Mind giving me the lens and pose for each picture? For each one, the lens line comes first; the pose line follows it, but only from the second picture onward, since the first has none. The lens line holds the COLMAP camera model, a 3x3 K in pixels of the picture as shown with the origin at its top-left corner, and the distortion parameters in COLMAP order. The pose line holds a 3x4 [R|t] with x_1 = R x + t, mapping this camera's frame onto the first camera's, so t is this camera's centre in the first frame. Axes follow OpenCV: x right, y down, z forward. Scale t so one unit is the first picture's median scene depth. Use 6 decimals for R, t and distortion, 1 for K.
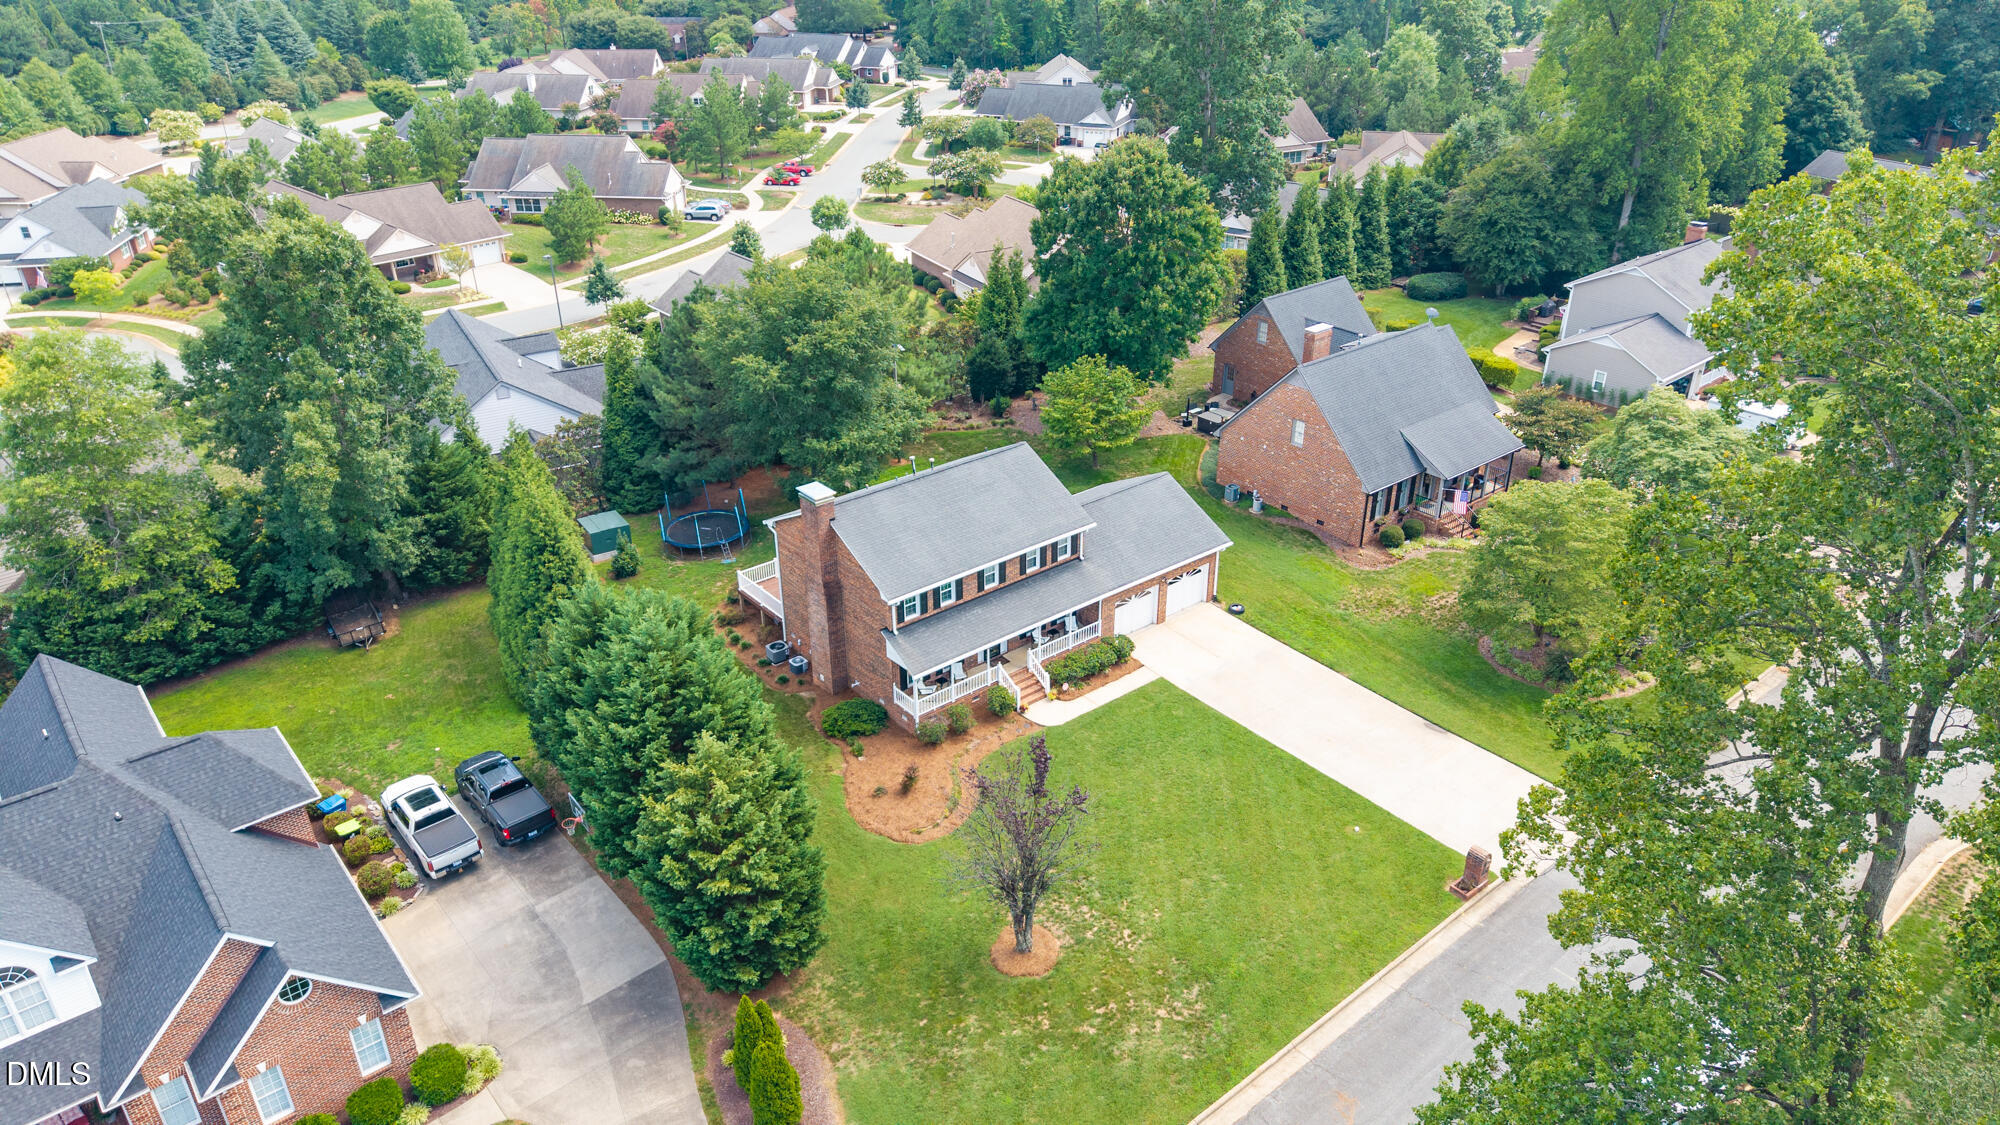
lens RADIAL K [[1339.9, 0, 1000.0], [0, 1339.9, 562.5], [0, 0, 1]] dist [0.012227, -0.032819]
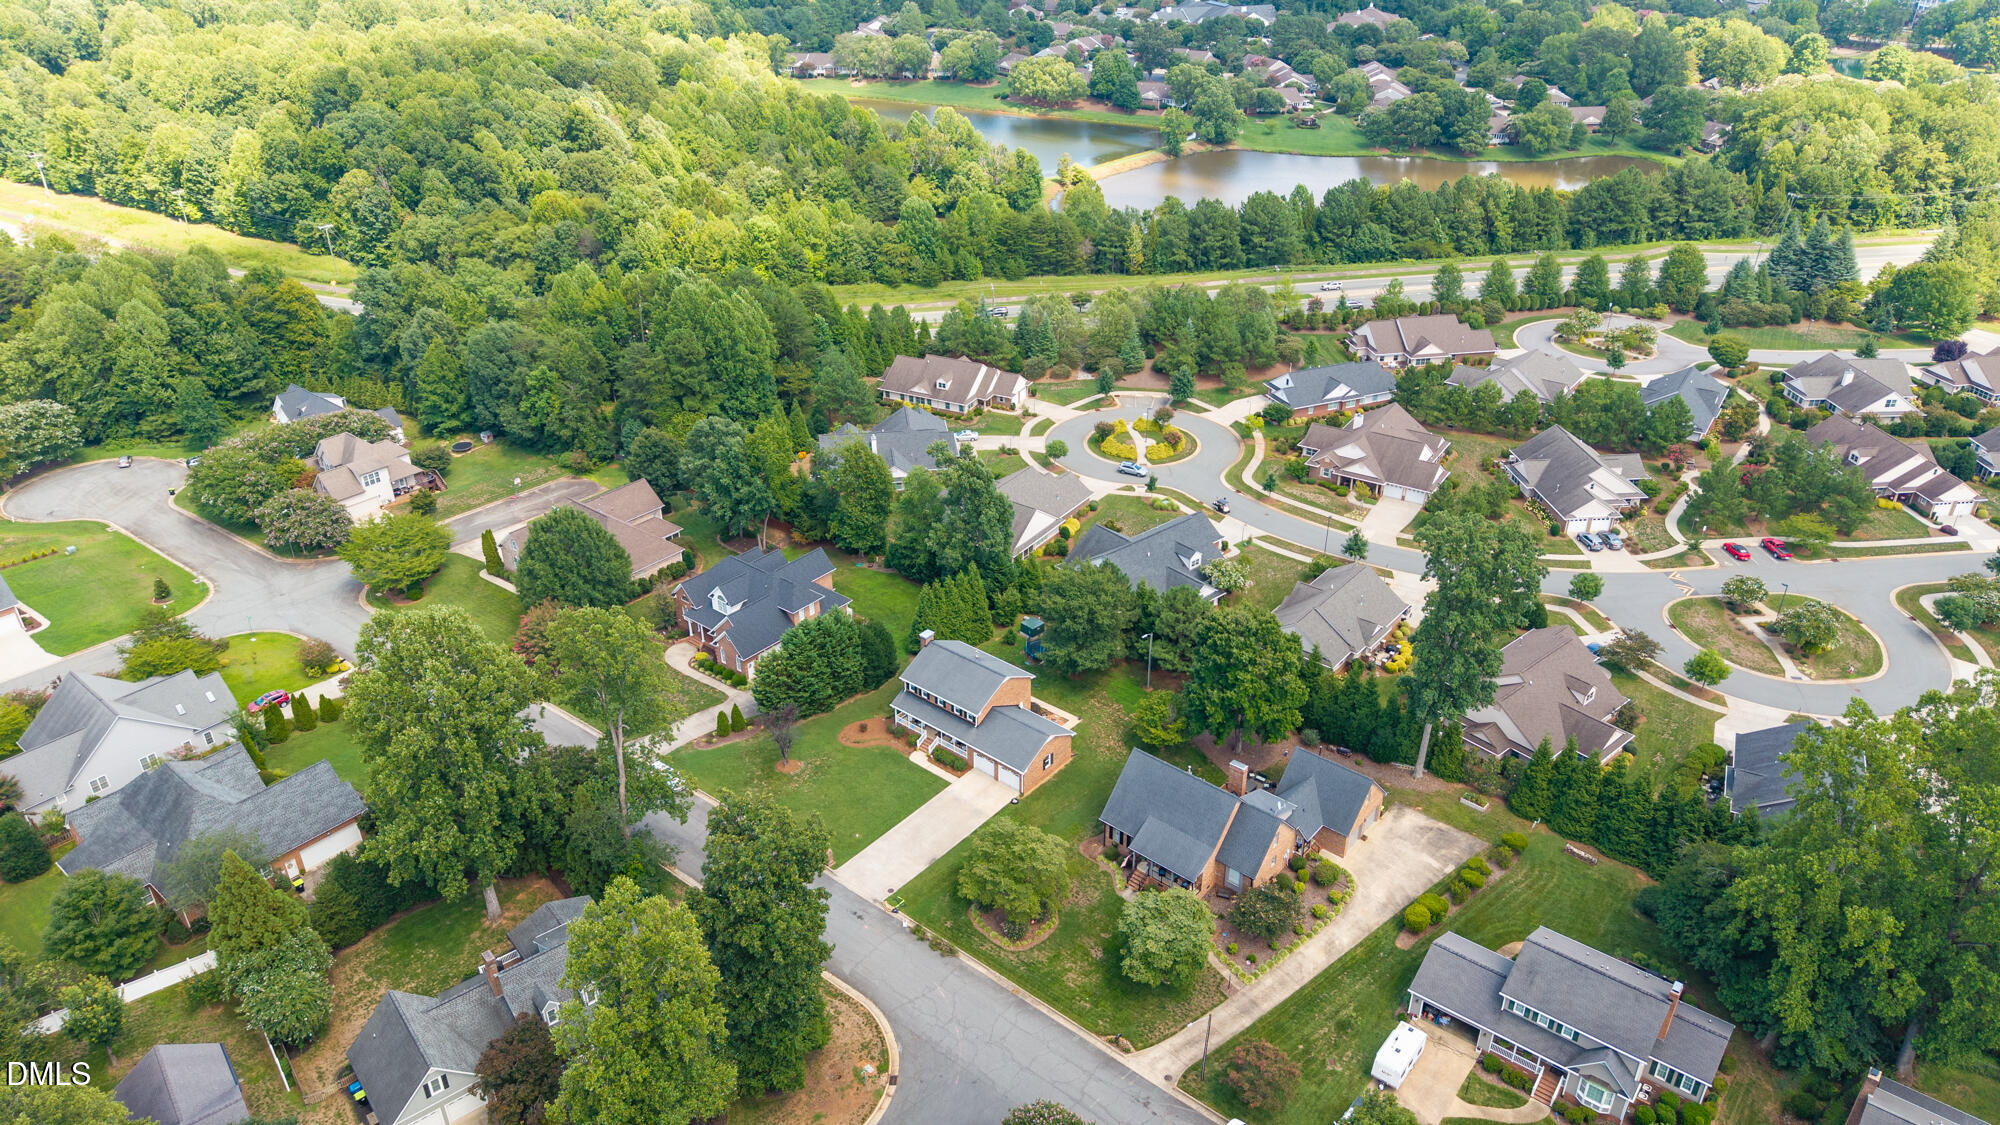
lens RADIAL K [[1319.9, 0, 1000.0], [0, 1319.9, 562.5], [0, 0, 1]] dist [0.036377, -0.056156]
pose [[0.184233, 0.476918, -0.859423, 1.781538], [-0.452905, 0.817220, 0.356410, -1.004300], [0.872316, 0.323575, 0.366558, 0.089426]]
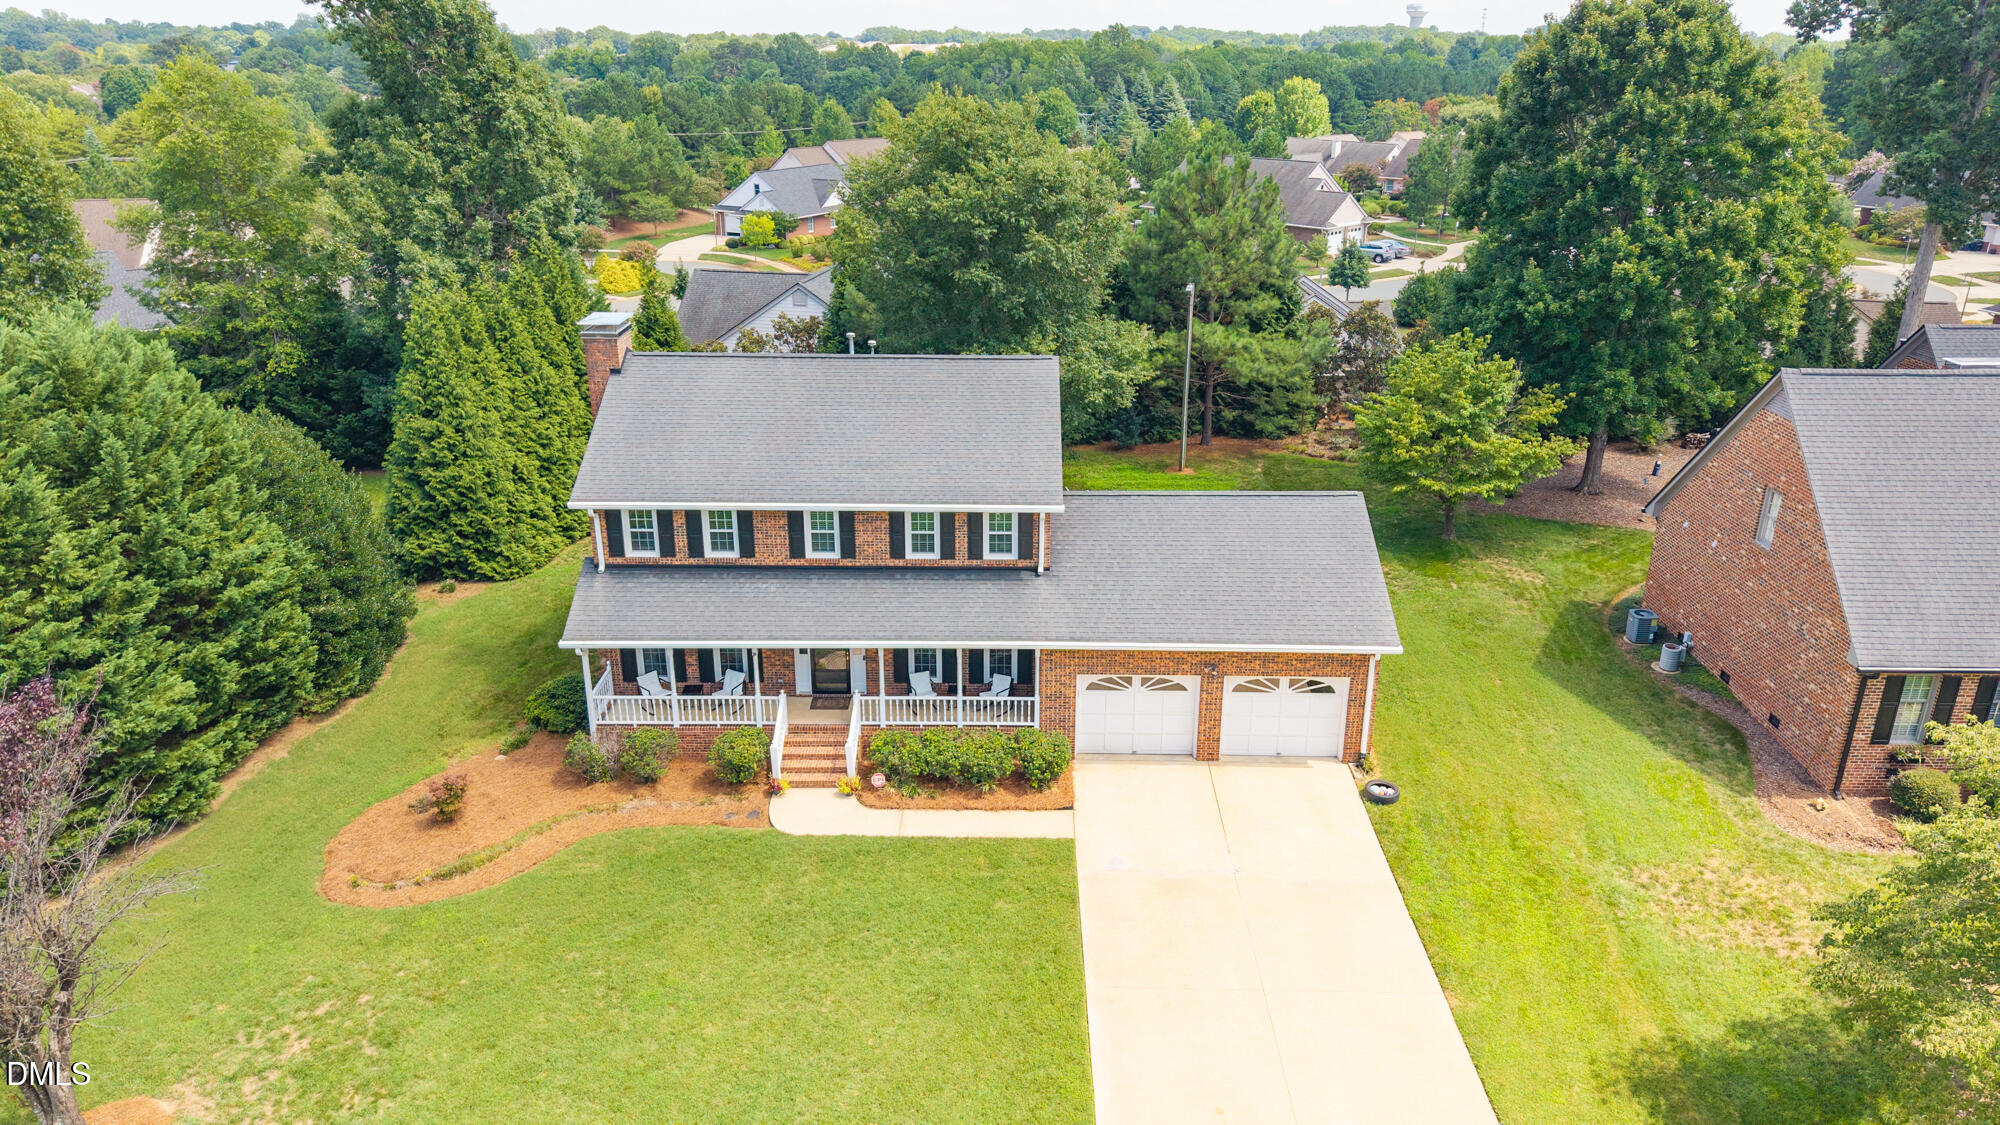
lens RADIAL K [[1339.9, 0, 1000.0], [0, 1339.9, 562.5], [0, 0, 1]] dist [0.012227, -0.032819]
pose [[0.766528, 0.234059, -0.598040, 0.333291], [-0.301408, 0.953404, -0.013184, 0.004864], [0.567088, 0.190360, 0.801358, 0.532869]]
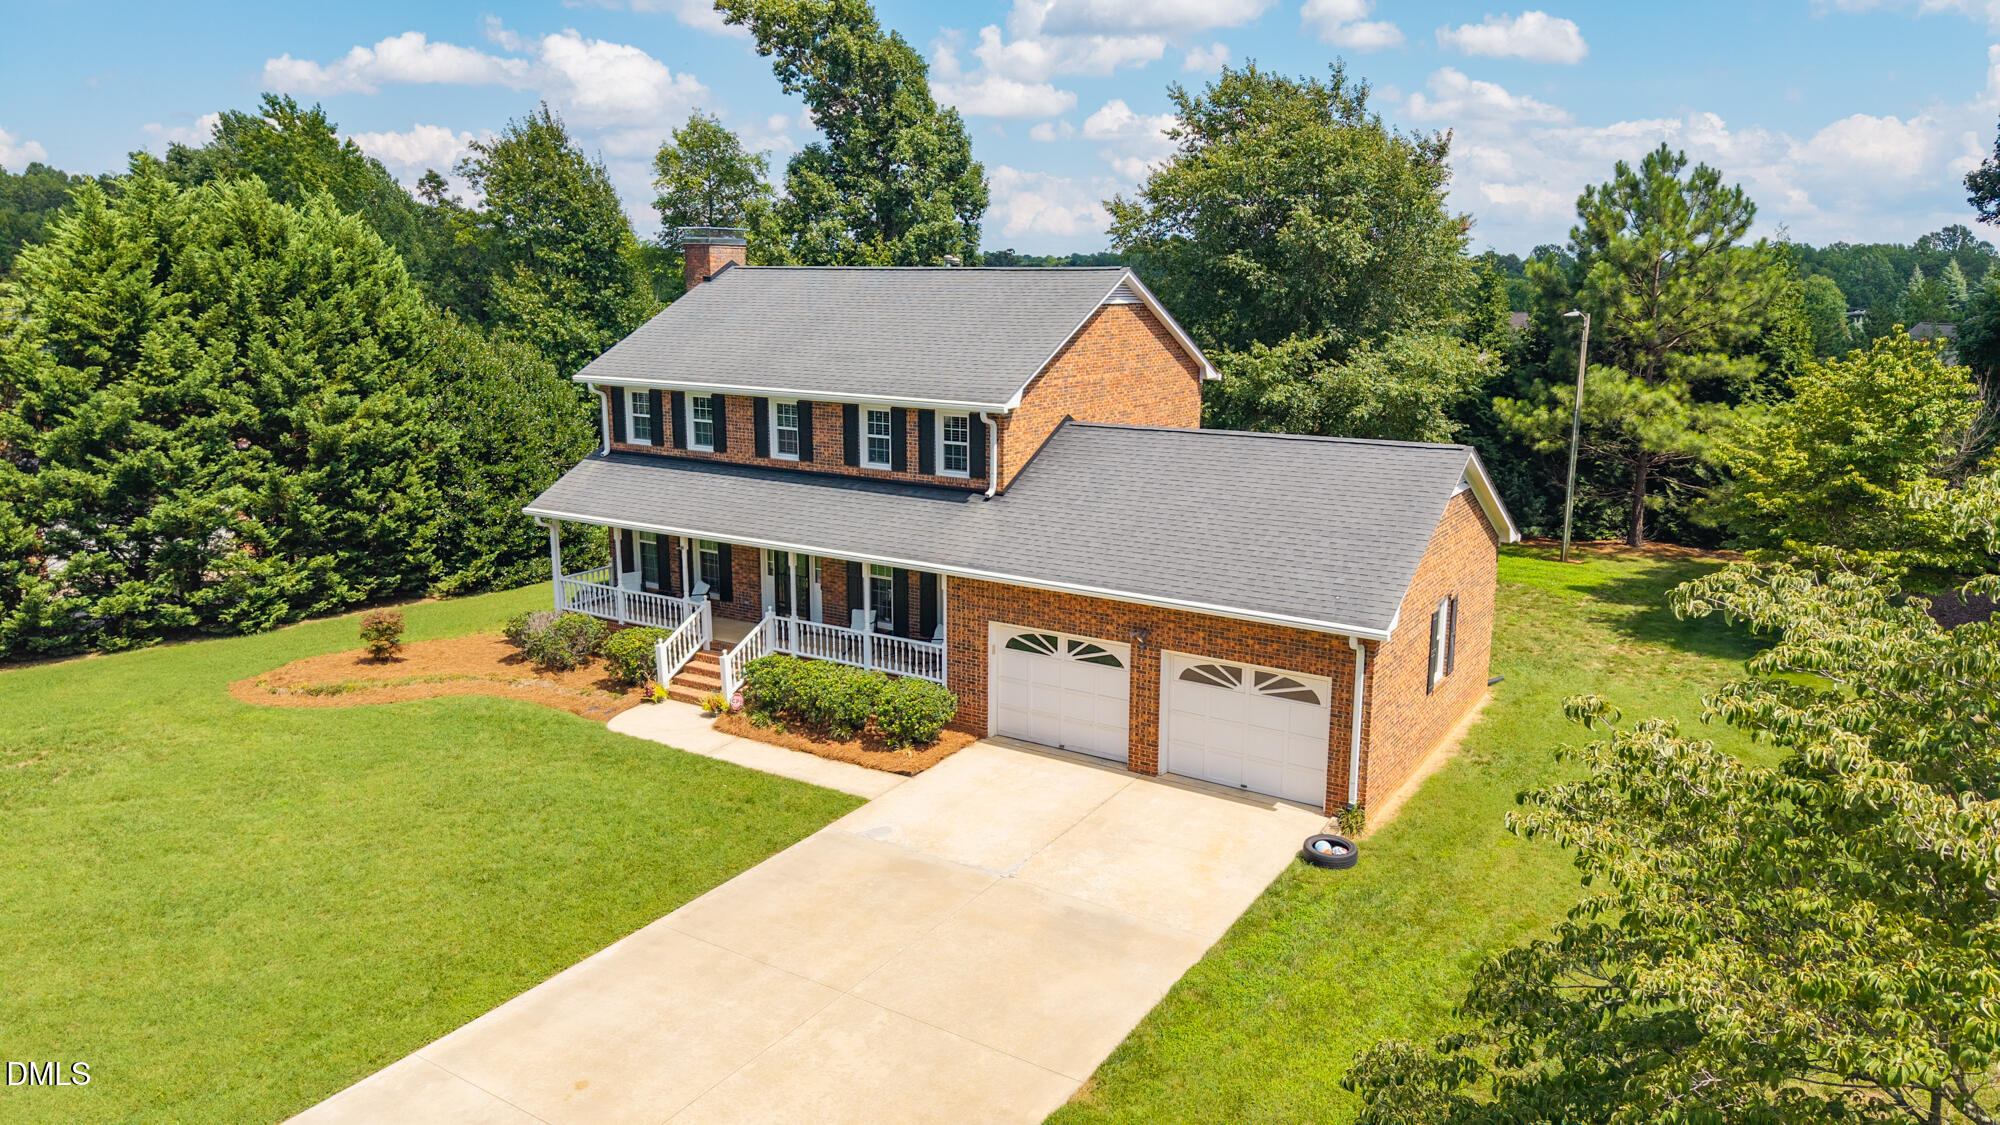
lens RADIAL K [[1356.1, 0, 1005.5], [0, 1356.1, 528.8], [0, 0, 1]] dist [0.002232, 0.000231]
pose [[0.318018, 0.177173, -0.931383, 0.420865], [-0.444966, 0.895359, 0.018388, -0.003035], [0.837180, 0.408586, 0.363576, 0.794605]]
